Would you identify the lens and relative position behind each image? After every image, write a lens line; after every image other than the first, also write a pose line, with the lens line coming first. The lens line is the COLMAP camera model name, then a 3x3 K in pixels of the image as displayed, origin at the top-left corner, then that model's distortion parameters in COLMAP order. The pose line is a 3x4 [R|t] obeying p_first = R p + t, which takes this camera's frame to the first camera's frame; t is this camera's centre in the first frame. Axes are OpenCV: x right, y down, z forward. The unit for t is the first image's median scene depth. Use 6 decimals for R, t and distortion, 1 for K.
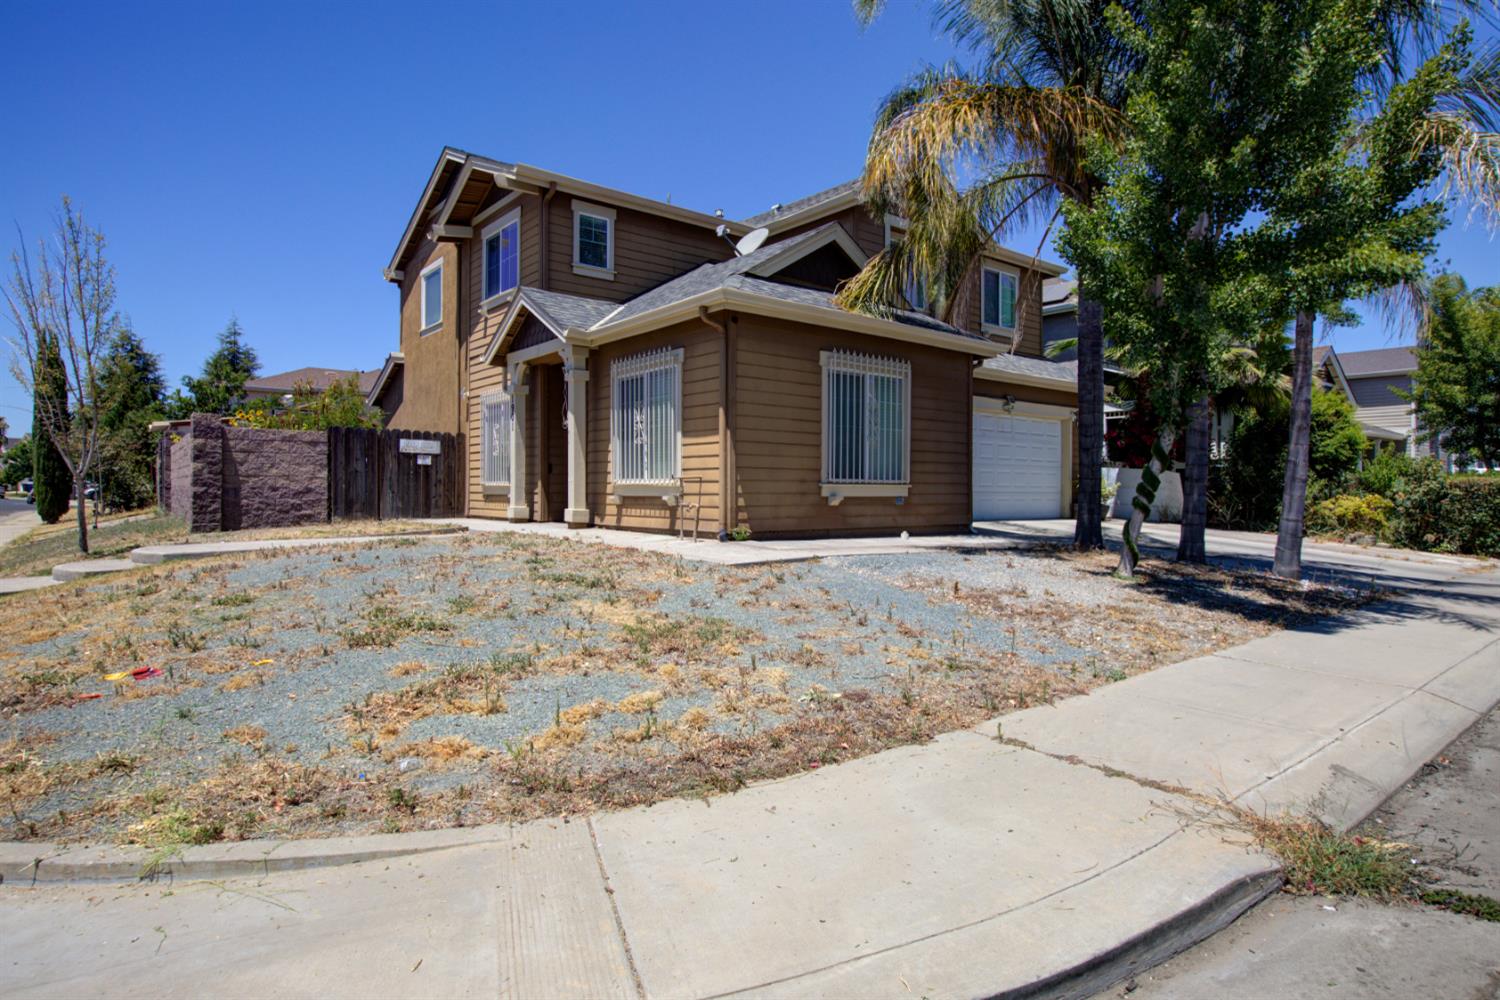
lens RADIAL K [[810.6, 0, 750.0], [0, 810.6, 500.0], [0, 0, 1]] dist [-0.001697, 0.000652]
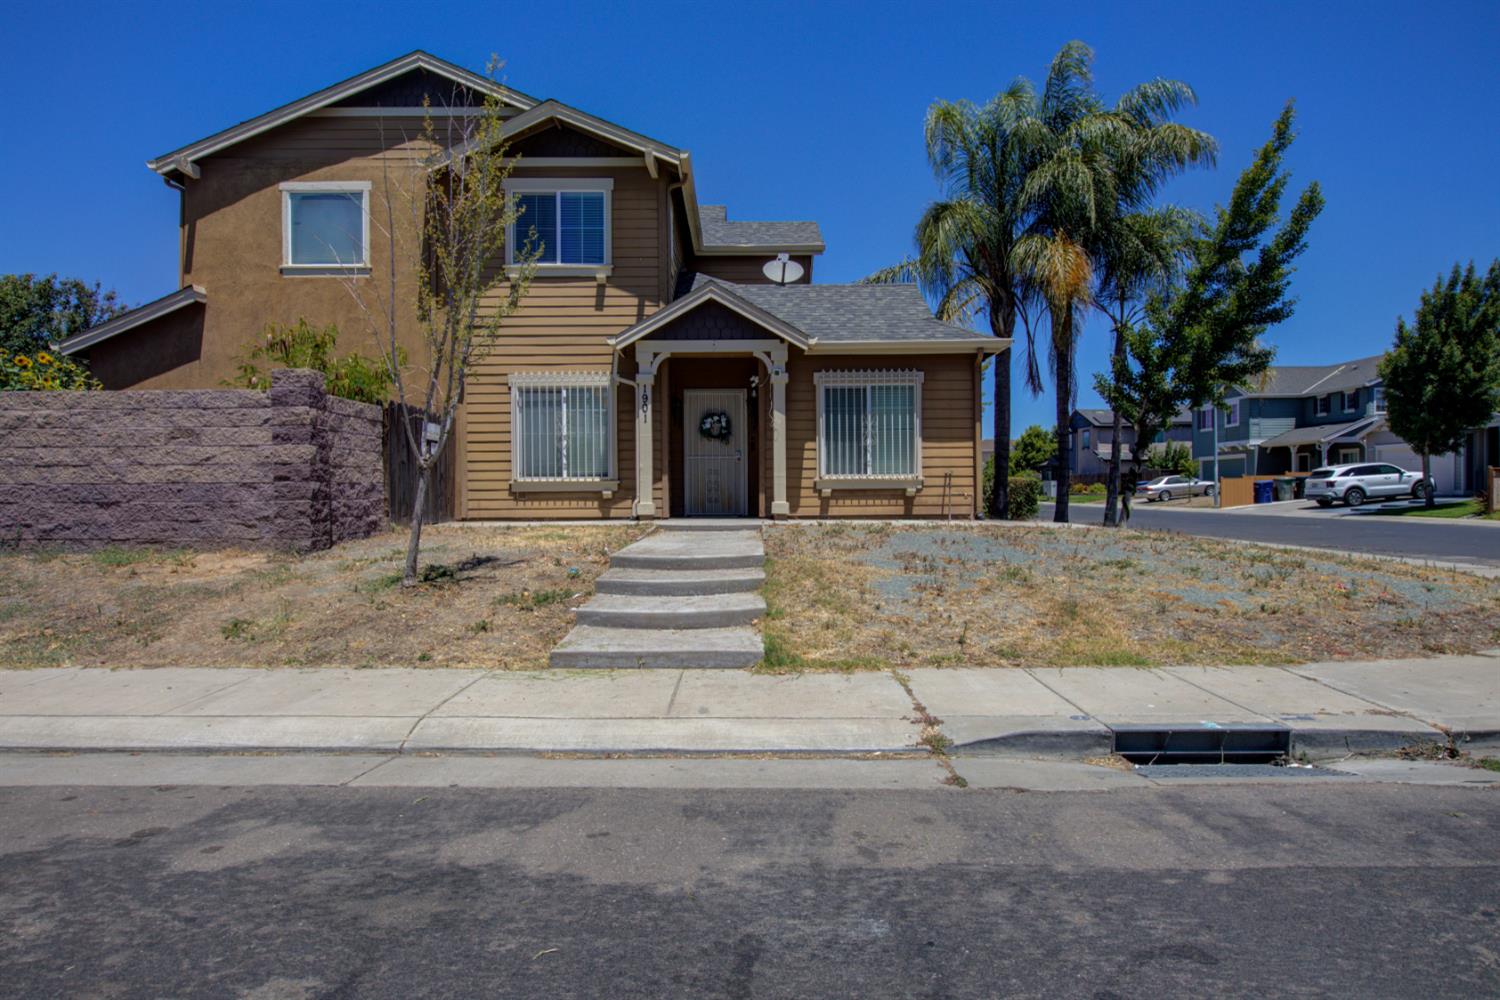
lens RADIAL K [[810.6, 0, 750.0], [0, 810.6, 500.0], [0, 0, 1]] dist [-0.001697, 0.000652]
pose [[0.630514, -0.016118, 0.776010, -1.131618], [0.019671, 0.999795, 0.004783, 0.002562], [-0.775928, 0.012249, 0.630702, 0.371809]]
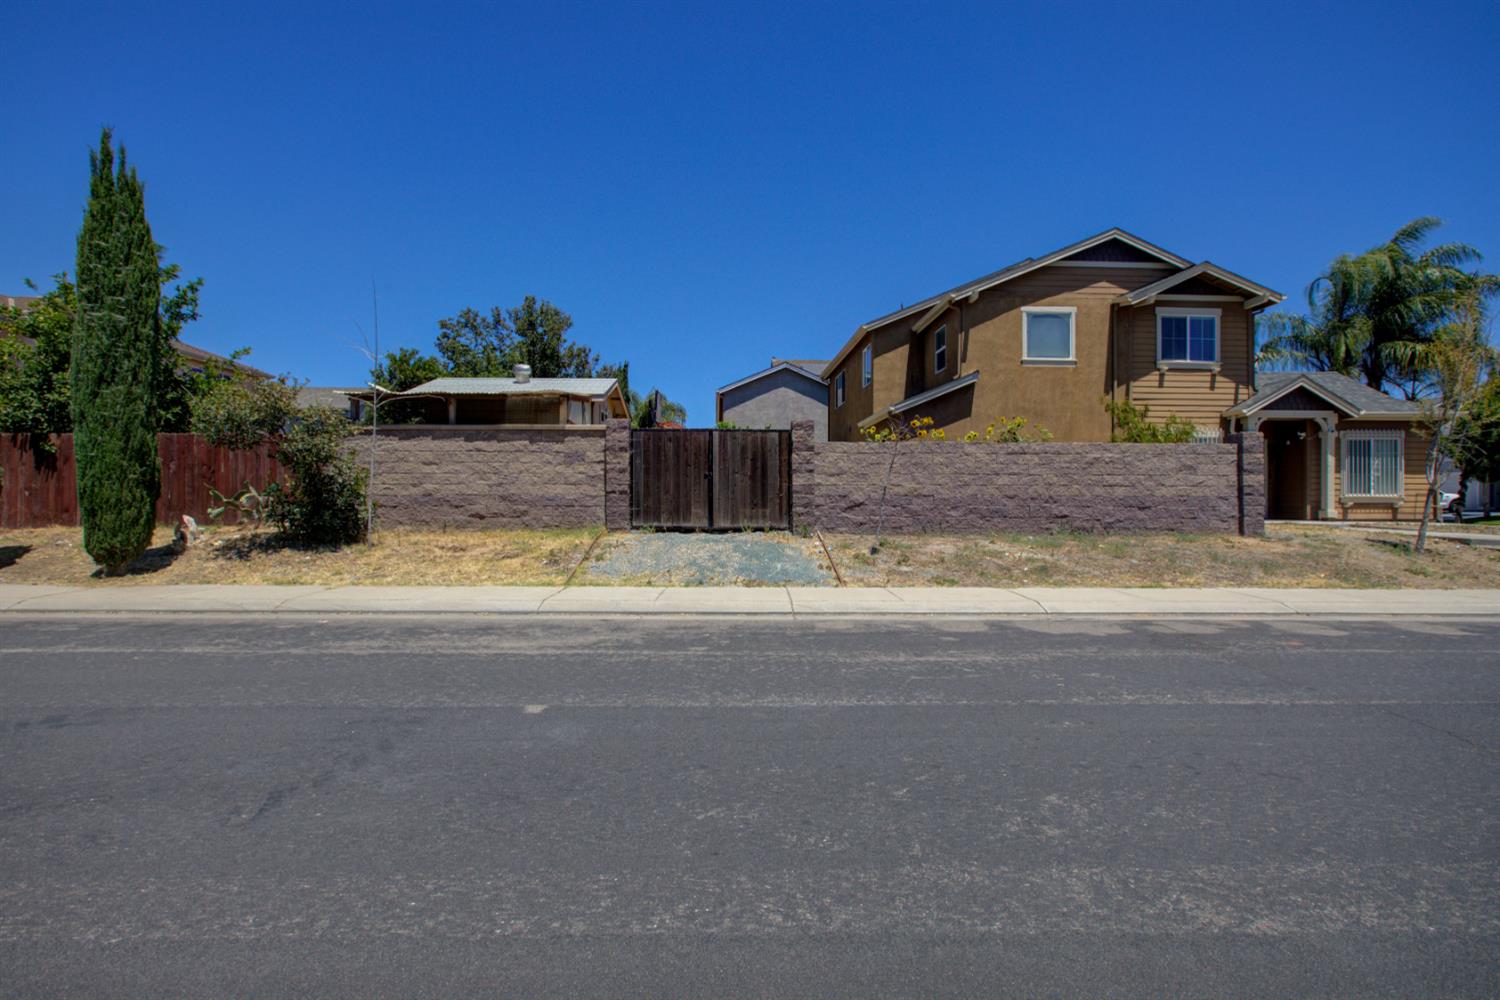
lens RADIAL K [[657.5, 0, 750.0], [0, 657.5, 500.0], [0, 0, 1]] dist [0.001558, 0.000268]
pose [[0.591997, 0.001020, 0.805939, -2.206881], [0.010319, 0.999908, -0.008846, -0.012454], [-0.805874, 0.013553, 0.591932, 1.228156]]
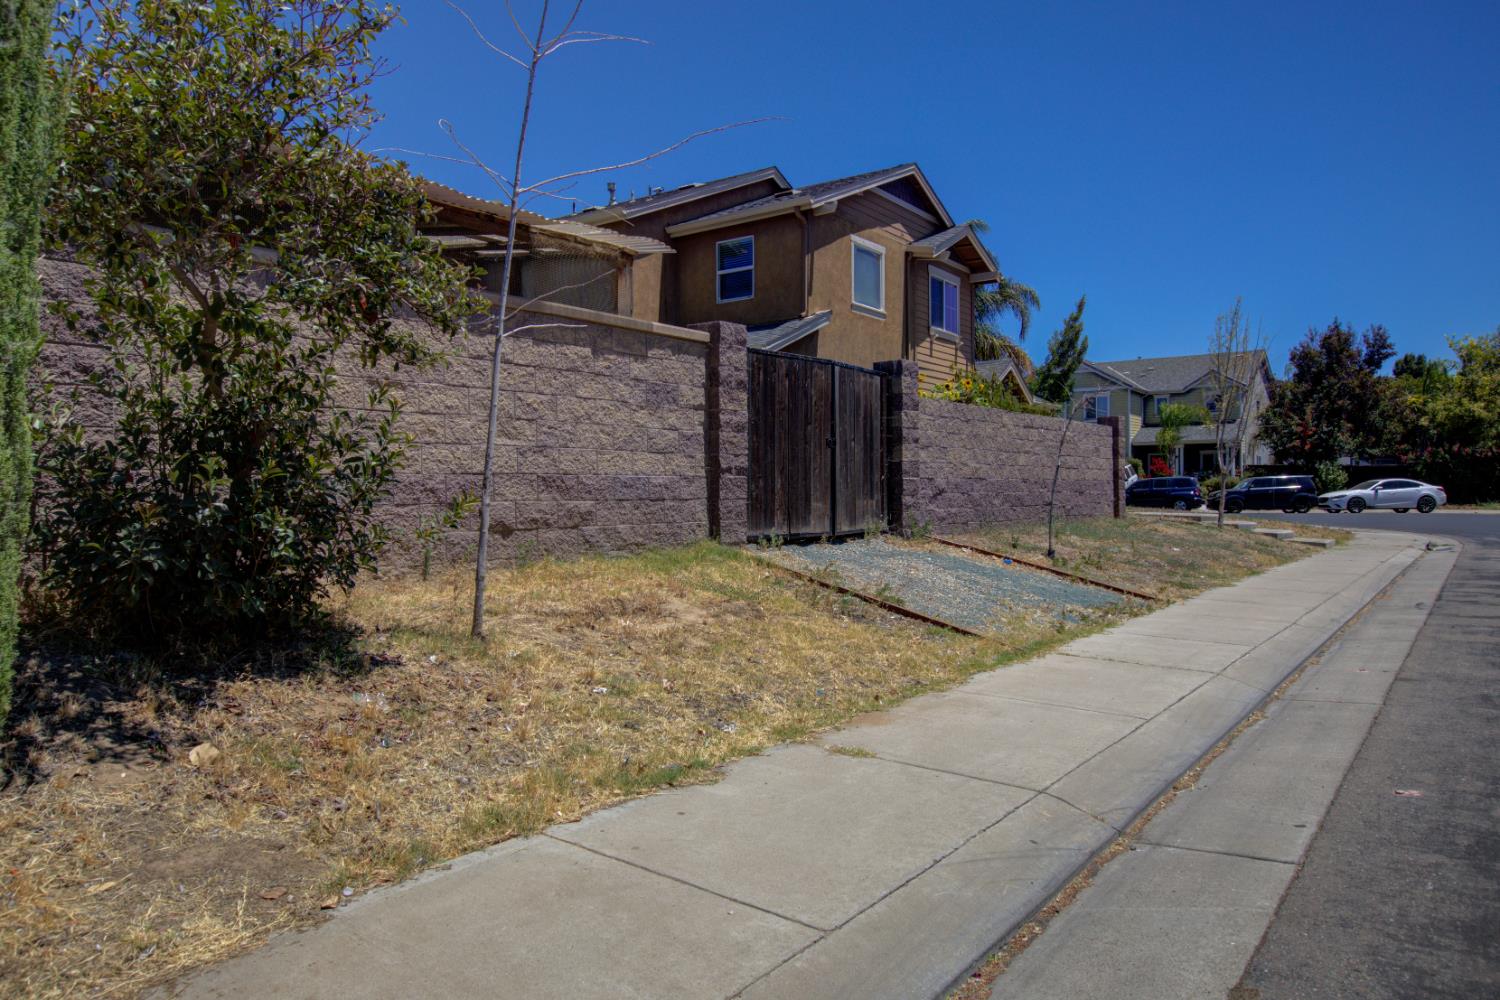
lens RADIAL K [[946.7, 0, 672.5], [0, 946.7, 495.7], [0, 0, 1]] dist [-0.002314, -0.000372]
pose [[-0.186892, -0.011085, 0.982318, -2.216426], [0.014855, 0.999790, 0.014108, -0.027958], [-0.982268, 0.017229, -0.186688, 2.226121]]
